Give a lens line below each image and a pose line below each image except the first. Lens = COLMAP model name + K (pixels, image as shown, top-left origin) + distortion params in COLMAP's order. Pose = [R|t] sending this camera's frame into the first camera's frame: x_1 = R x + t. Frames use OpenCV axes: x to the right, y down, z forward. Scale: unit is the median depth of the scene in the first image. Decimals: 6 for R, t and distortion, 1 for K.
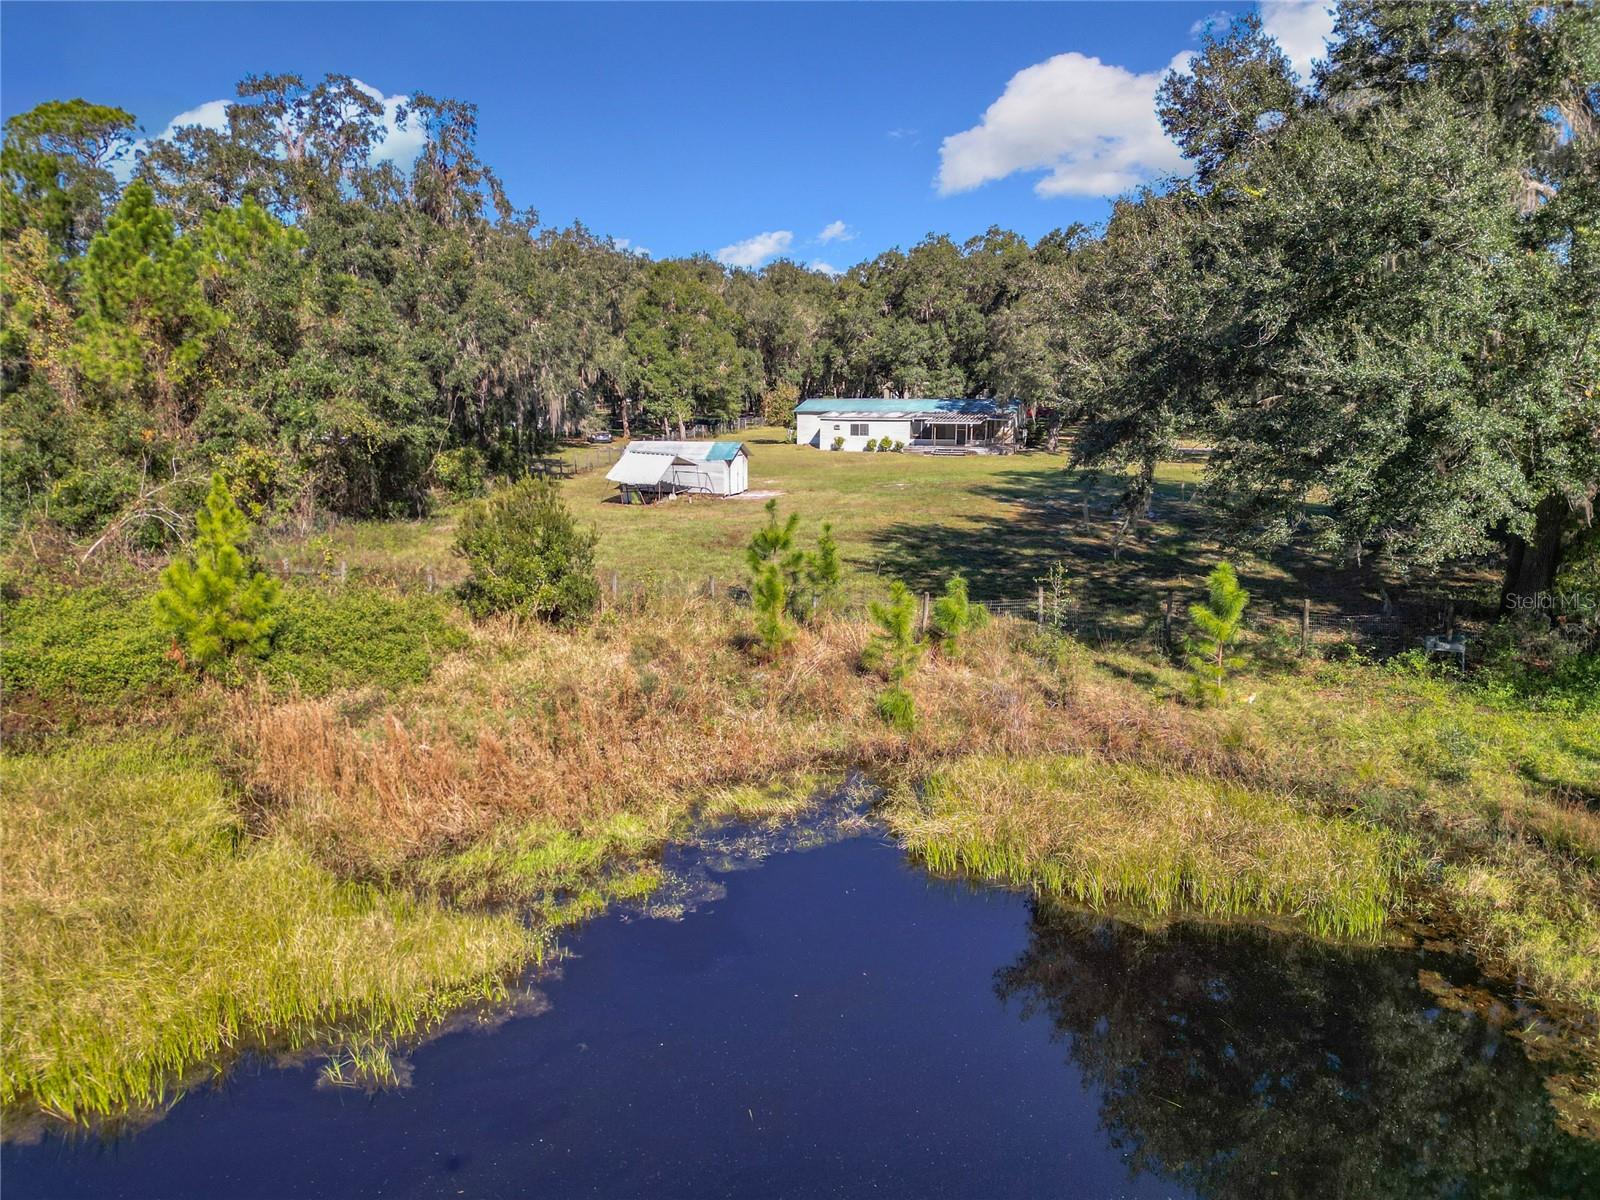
lens RADIAL K [[1124.0, 0, 800.1], [0, 1124.0, 598.4], [0, 0, 1]] dist [0.007944, 0.001742]
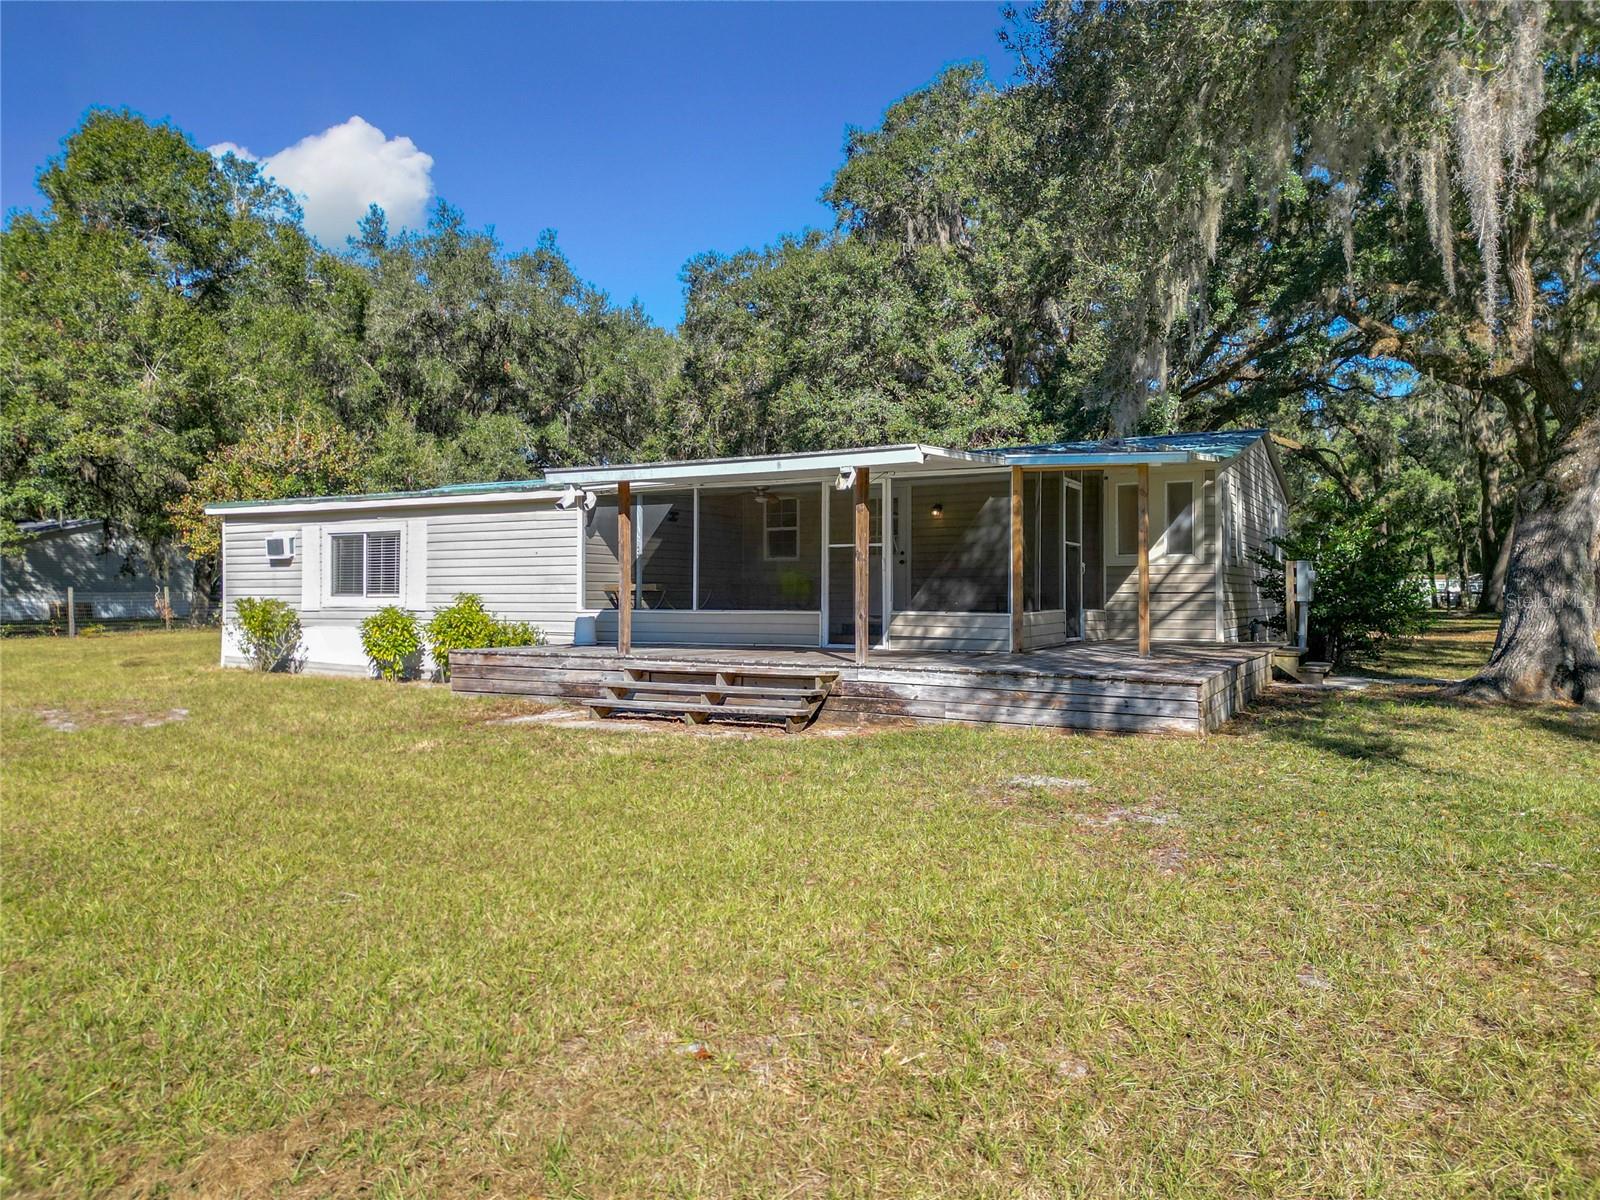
lens RADIAL K [[1124.0, 0, 801.5], [0, 1124.0, 601.9], [0, 0, 1]] dist [0.007944, 0.001742]
pose [[0.986347, 0.007483, -0.164513, 0.159627], [-0.037739, 0.982654, -0.181569, -0.115365], [0.160300, 0.185299, 0.969520, 0.853445]]
